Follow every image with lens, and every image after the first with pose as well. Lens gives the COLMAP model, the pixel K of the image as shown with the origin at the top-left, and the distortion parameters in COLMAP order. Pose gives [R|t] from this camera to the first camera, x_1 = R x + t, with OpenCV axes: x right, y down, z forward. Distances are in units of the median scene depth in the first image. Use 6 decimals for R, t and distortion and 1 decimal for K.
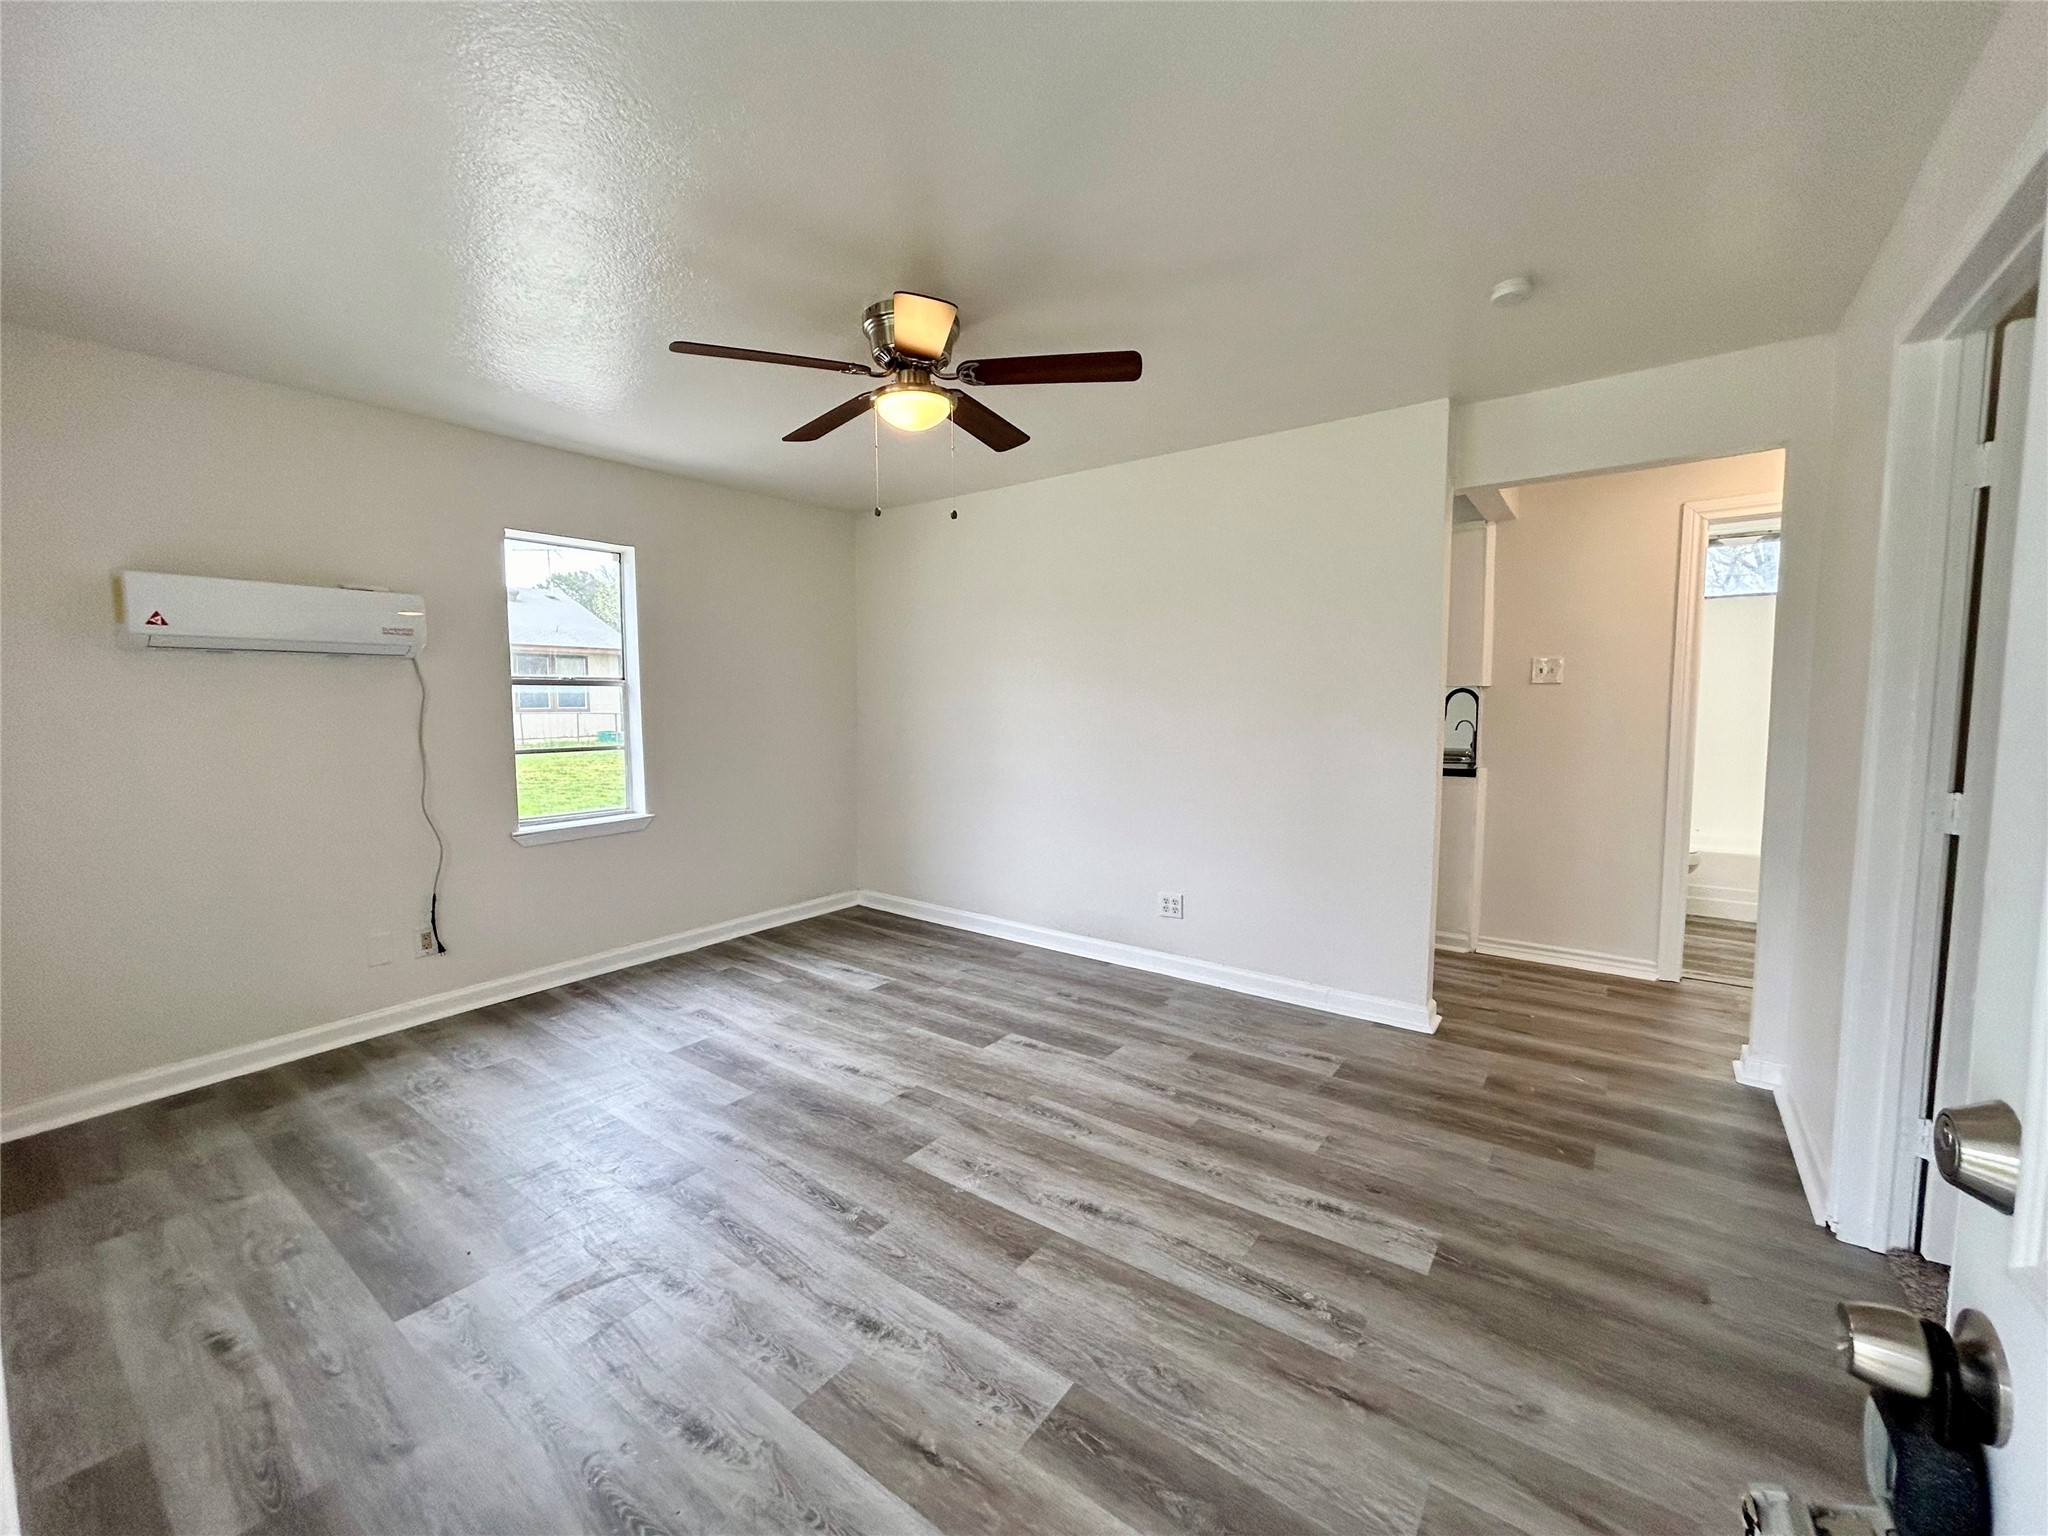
lens RADIAL K [[823.6, 0, 1017.1], [0, 823.6, 768.2], [0, 0, 1]] dist [-0.001064, 0.000378]
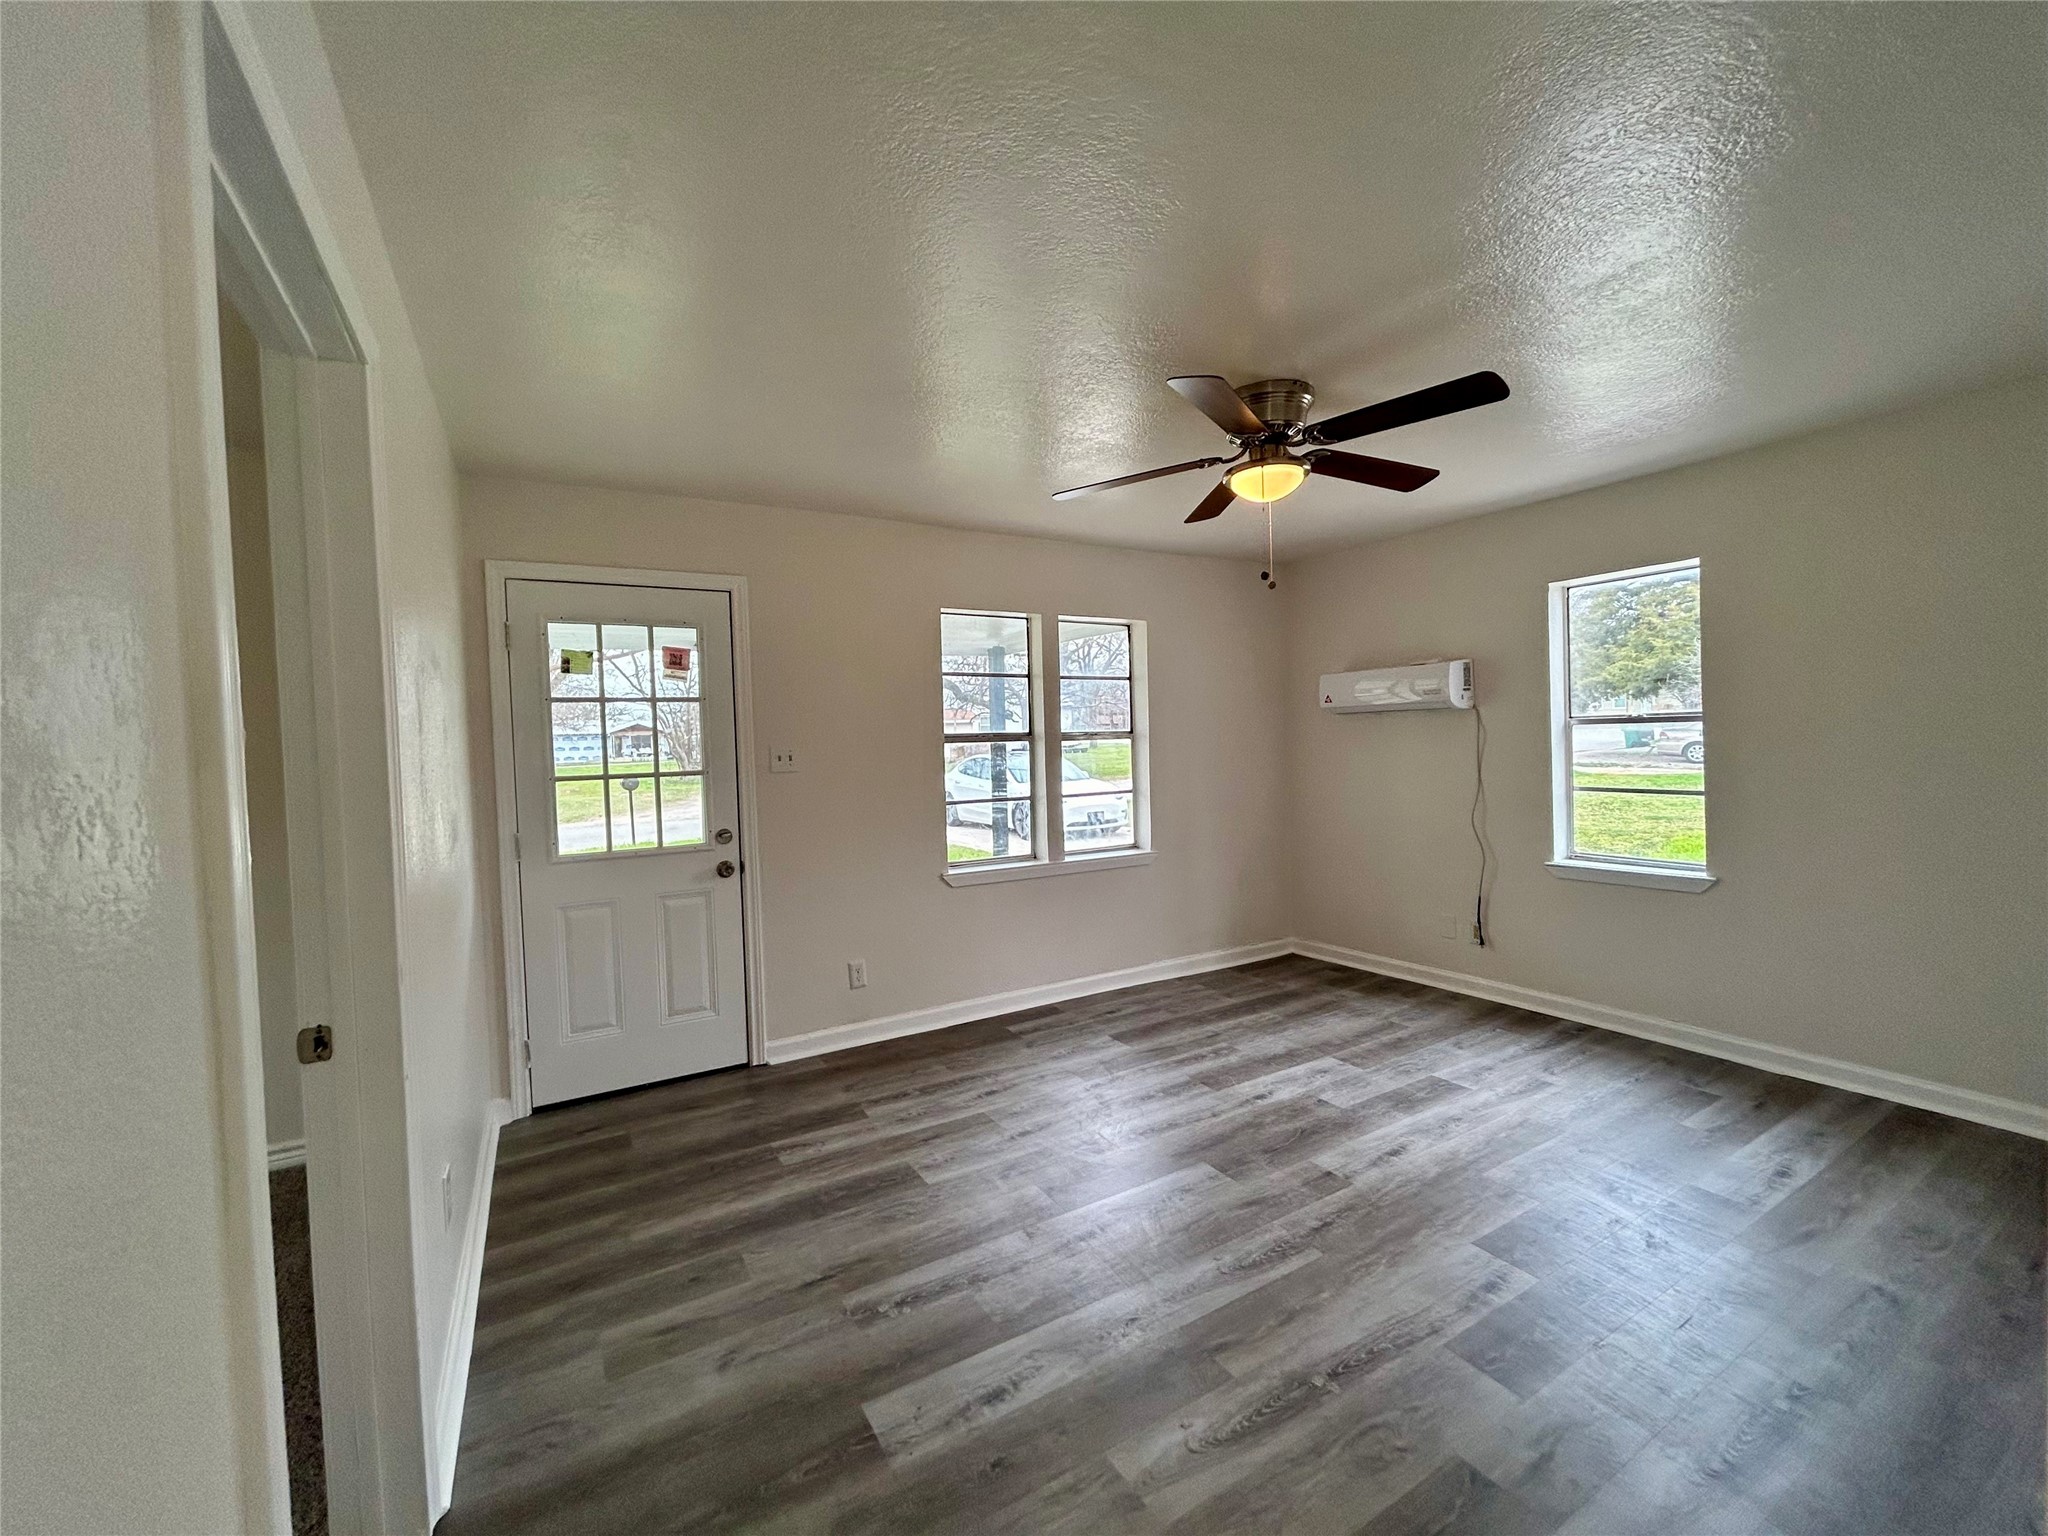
lens RADIAL K [[823.6, 0, 1017.1], [0, 823.6, 768.2], [0, 0, 1]] dist [-0.001064, 0.000378]
pose [[-0.385713, 0.049616, -0.921284, 0.860244], [-0.042490, 0.996538, 0.071458, -0.122228], [0.921640, 0.066707, -0.382270, 1.009499]]
